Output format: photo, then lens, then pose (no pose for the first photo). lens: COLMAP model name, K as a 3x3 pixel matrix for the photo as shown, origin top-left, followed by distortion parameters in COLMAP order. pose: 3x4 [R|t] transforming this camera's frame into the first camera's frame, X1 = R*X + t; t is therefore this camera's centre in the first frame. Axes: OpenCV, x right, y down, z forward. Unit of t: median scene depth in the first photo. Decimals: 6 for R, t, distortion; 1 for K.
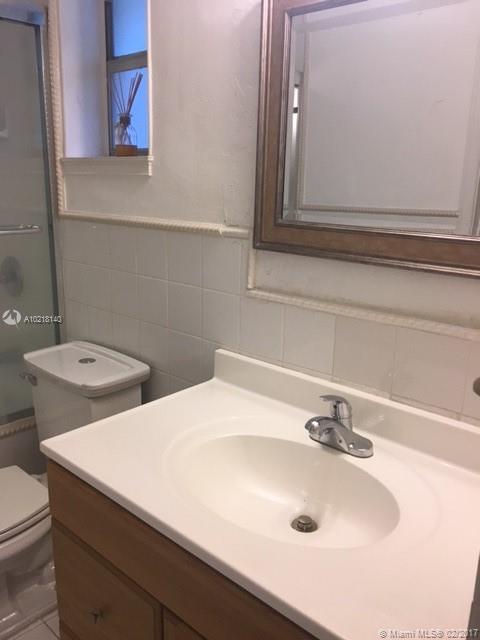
lens RADIAL K [[541.2, 0, 239.0], [0, 541.2, 322.1], [0, 0, 1]] dist [0.045401, -0.051432]
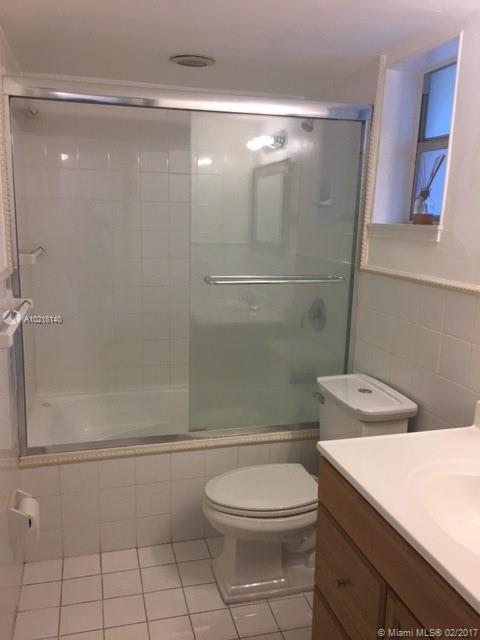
lens RADIAL K [[541.2, 0, 234.6], [0, 541.2, 321.5], [0, 0, 1]] dist [0.045401, -0.051432]
pose [[0.845832, 0.104054, -0.523202, 0.085085], [-0.141405, 0.989440, -0.031822, -0.001527], [0.514366, 0.100900, 0.851614, -0.178589]]
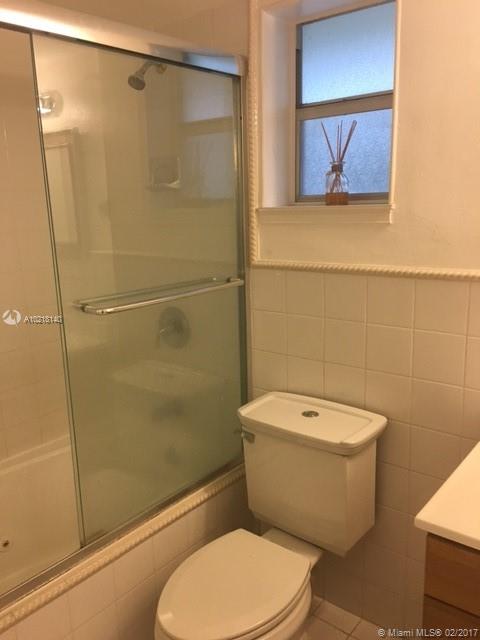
lens RADIAL K [[541.2, 0, 224.4], [0, 541.2, 322.5], [0, 0, 1]] dist [0.045401, -0.051432]
pose [[0.997457, -0.053405, 0.047186, -0.460349], [0.055334, 0.997643, -0.040581, -0.060200], [-0.044908, 0.043089, 0.998061, 0.035920]]
